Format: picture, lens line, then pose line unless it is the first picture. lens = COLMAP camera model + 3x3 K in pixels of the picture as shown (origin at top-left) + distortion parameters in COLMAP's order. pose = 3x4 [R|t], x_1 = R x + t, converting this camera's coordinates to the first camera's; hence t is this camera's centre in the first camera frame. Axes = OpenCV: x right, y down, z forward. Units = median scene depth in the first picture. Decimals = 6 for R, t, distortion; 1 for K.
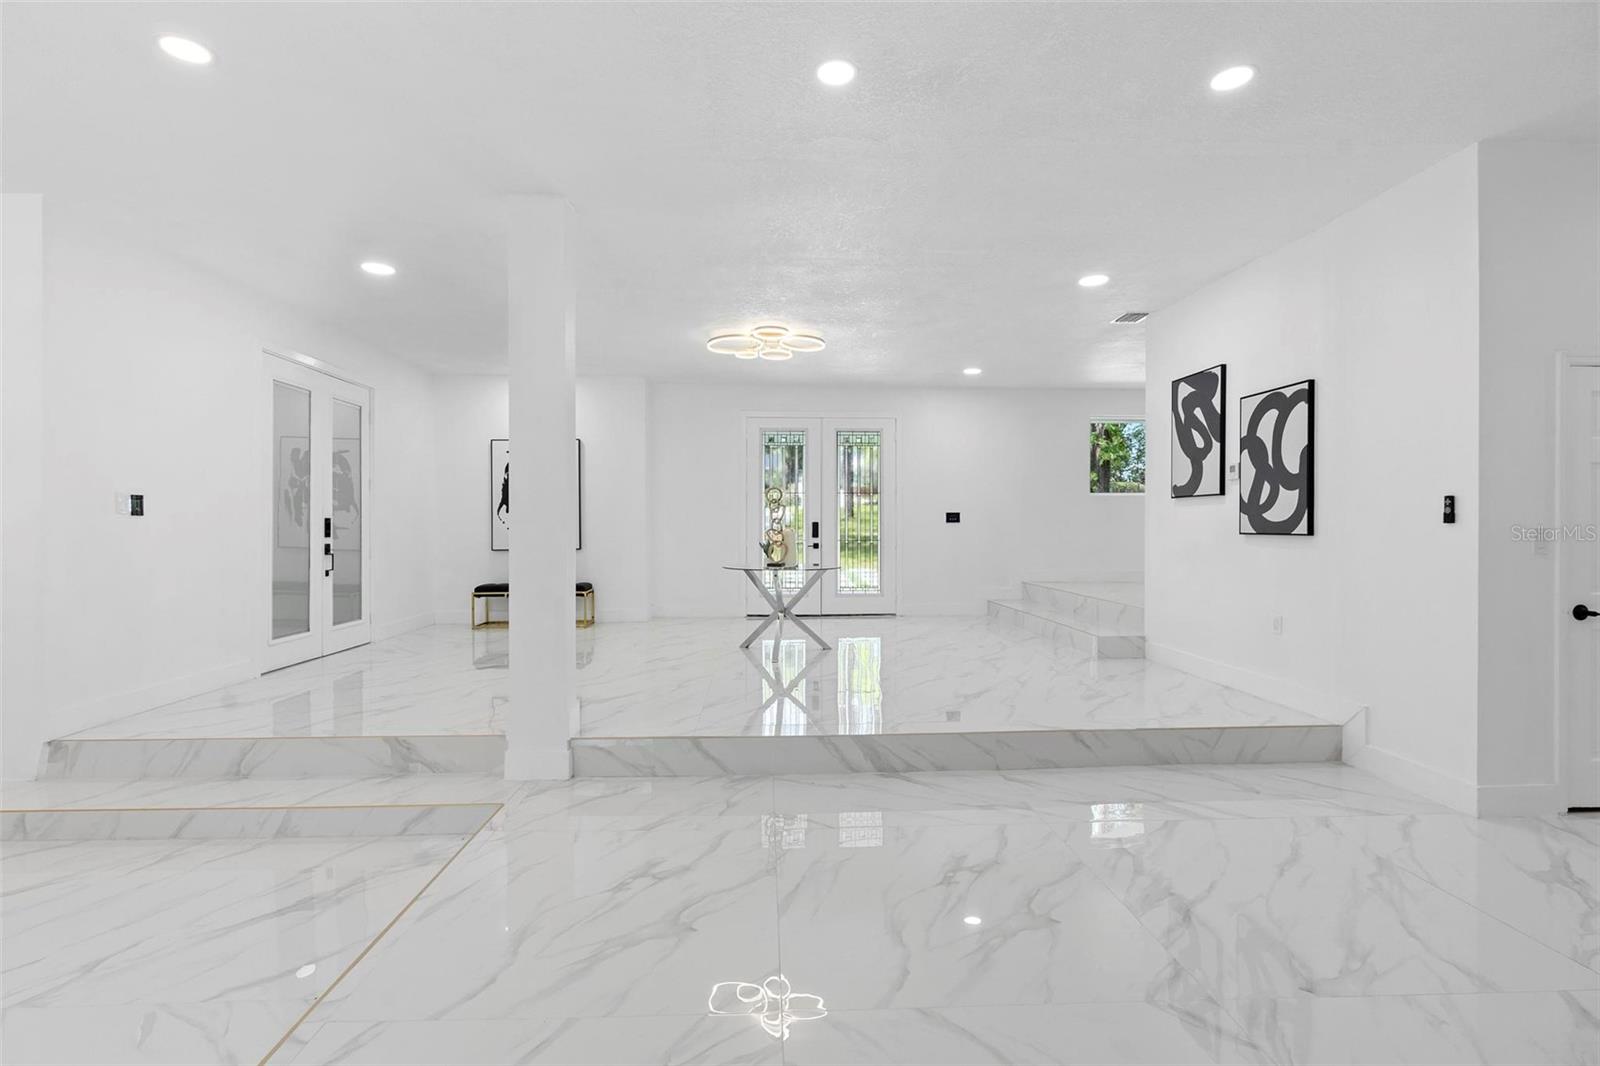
lens RADIAL K [[727.7, 0, 786.3], [0, 727.7, 530.2], [0, 0, 1]] dist [-0.009991, 0.002871]
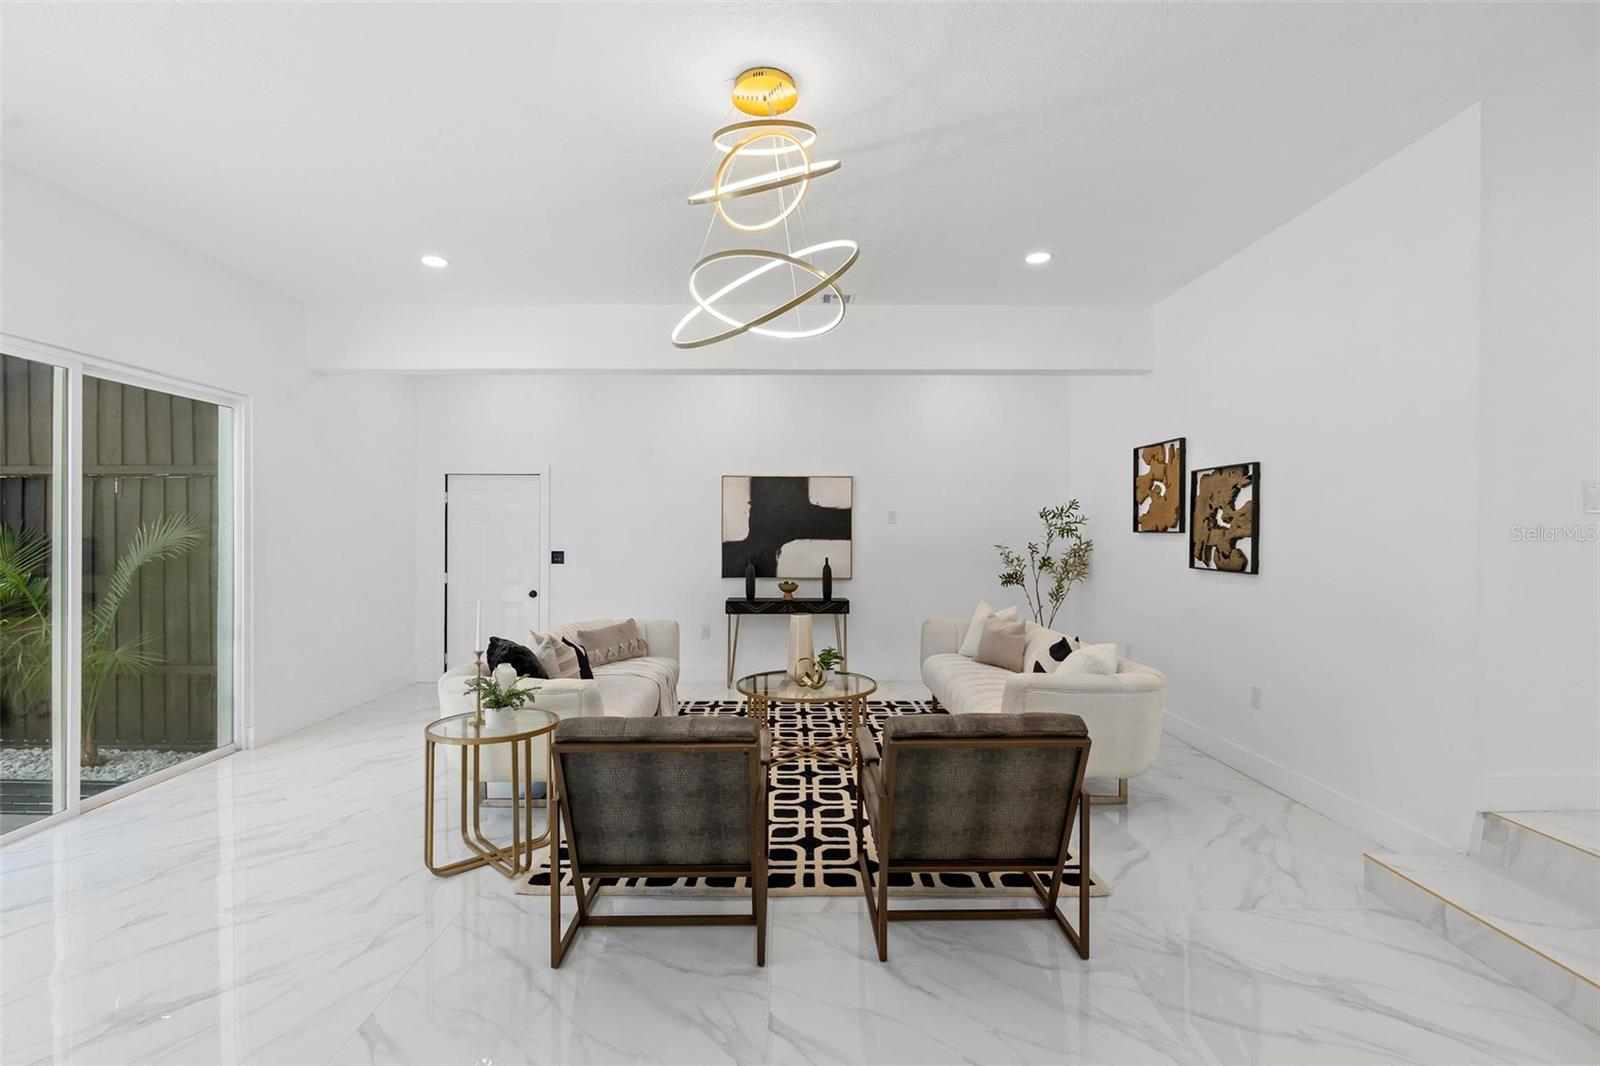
lens RADIAL K [[727.7, 0, 798.4], [0, 727.7, 530.5], [0, 0, 1]] dist [-0.009991, 0.002871]
pose [[-0.022820, -0.000736, -0.999739, -0.200211], [-0.009809, 0.999952, -0.000512, 0.003779], [0.999691, 0.009794, -0.022826, 0.240027]]
